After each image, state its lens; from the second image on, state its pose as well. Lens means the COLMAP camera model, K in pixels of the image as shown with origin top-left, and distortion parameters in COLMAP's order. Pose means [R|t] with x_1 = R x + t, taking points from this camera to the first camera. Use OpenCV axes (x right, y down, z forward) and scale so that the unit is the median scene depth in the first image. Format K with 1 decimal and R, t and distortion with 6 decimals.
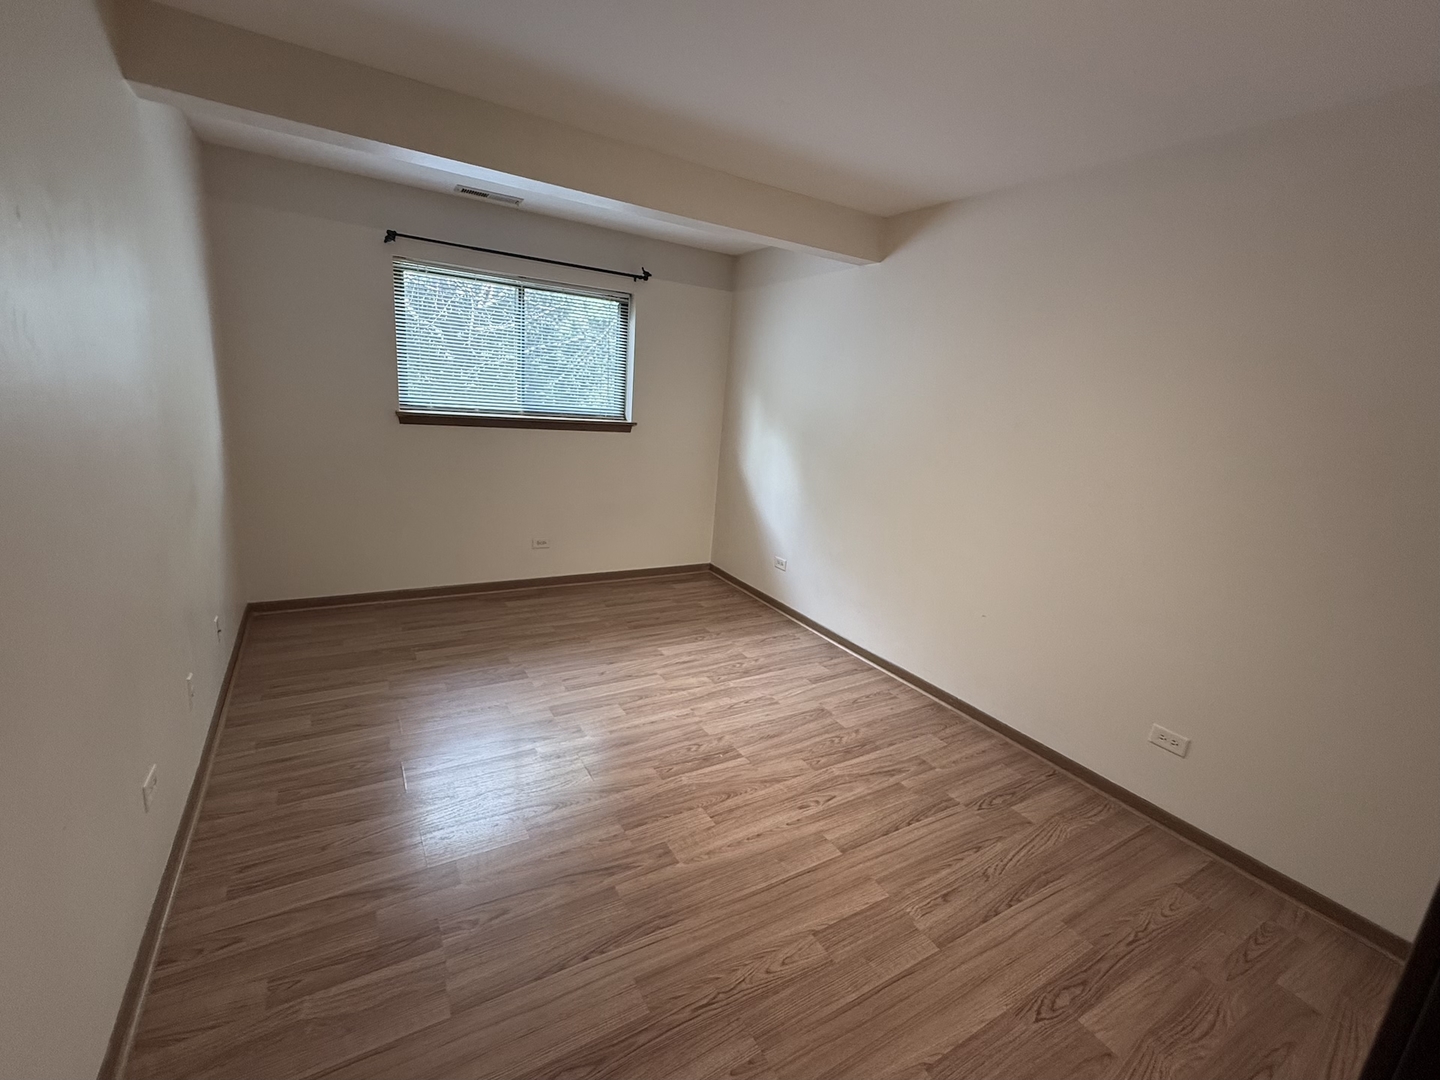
lens RADIAL K [[624.1, 0, 723.9], [0, 624.1, 538.2], [0, 0, 1]] dist [-0.001494, -0.000149]
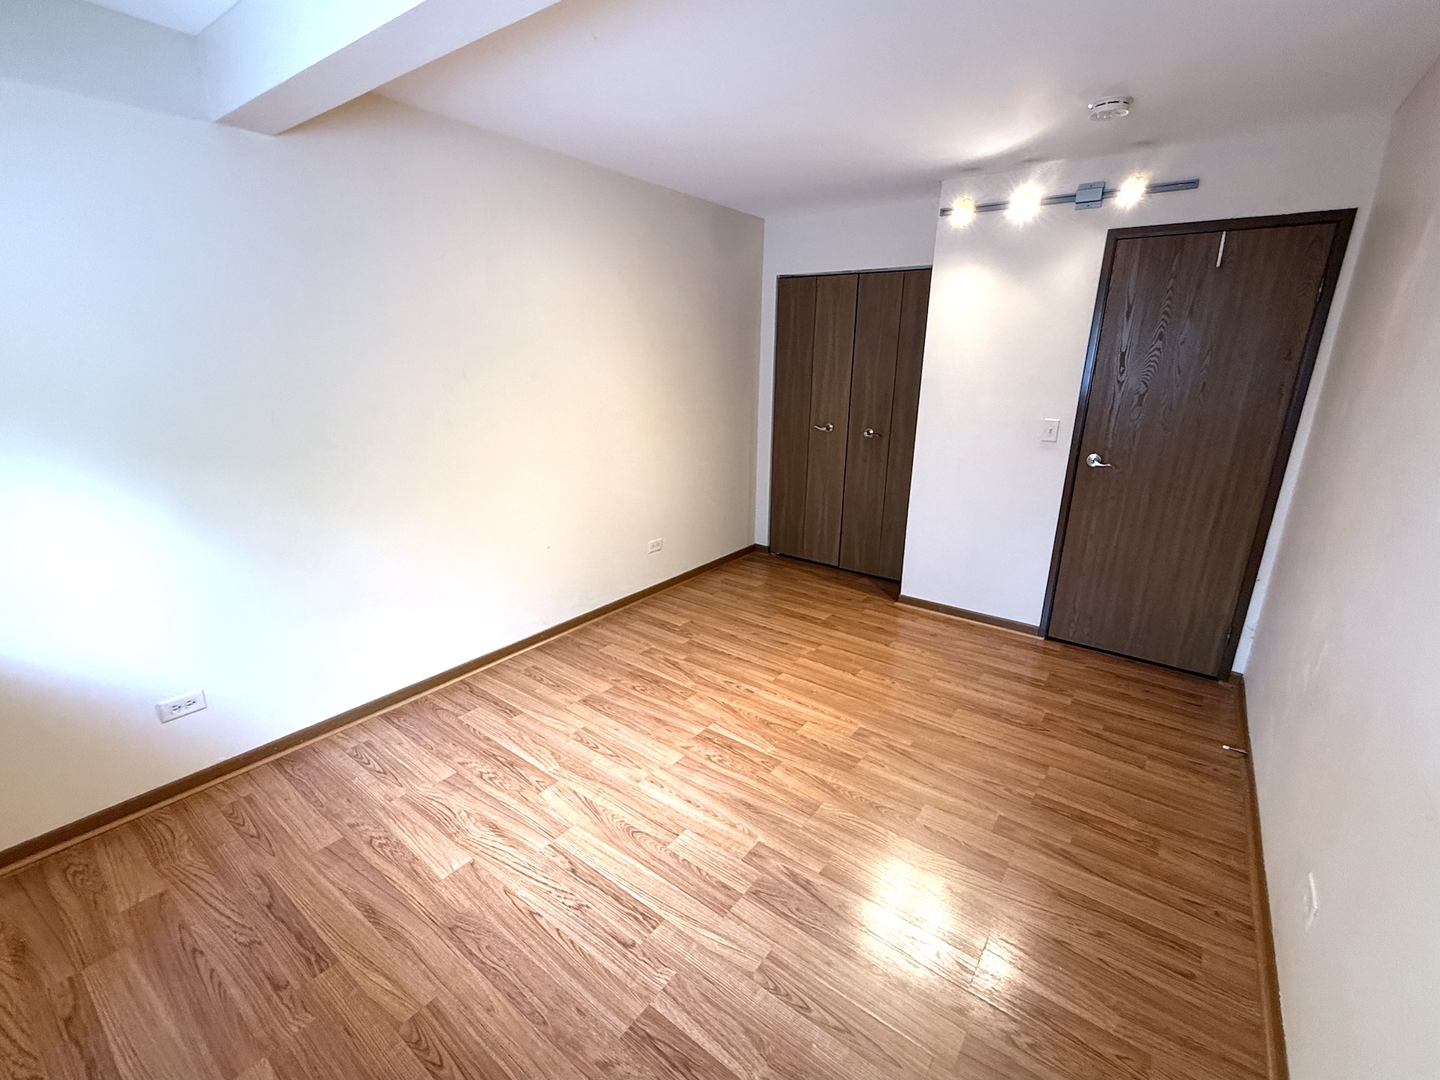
lens RADIAL K [[624.1, 0, 727.0], [0, 624.1, 542.2], [0, 0, 1]] dist [-0.001494, -0.000149]
pose [[-0.374937, -0.347145, 0.859600, -0.734108], [0.173888, 0.884450, 0.433026, -0.345203], [-0.910596, 0.311831, -0.271249, 1.126331]]
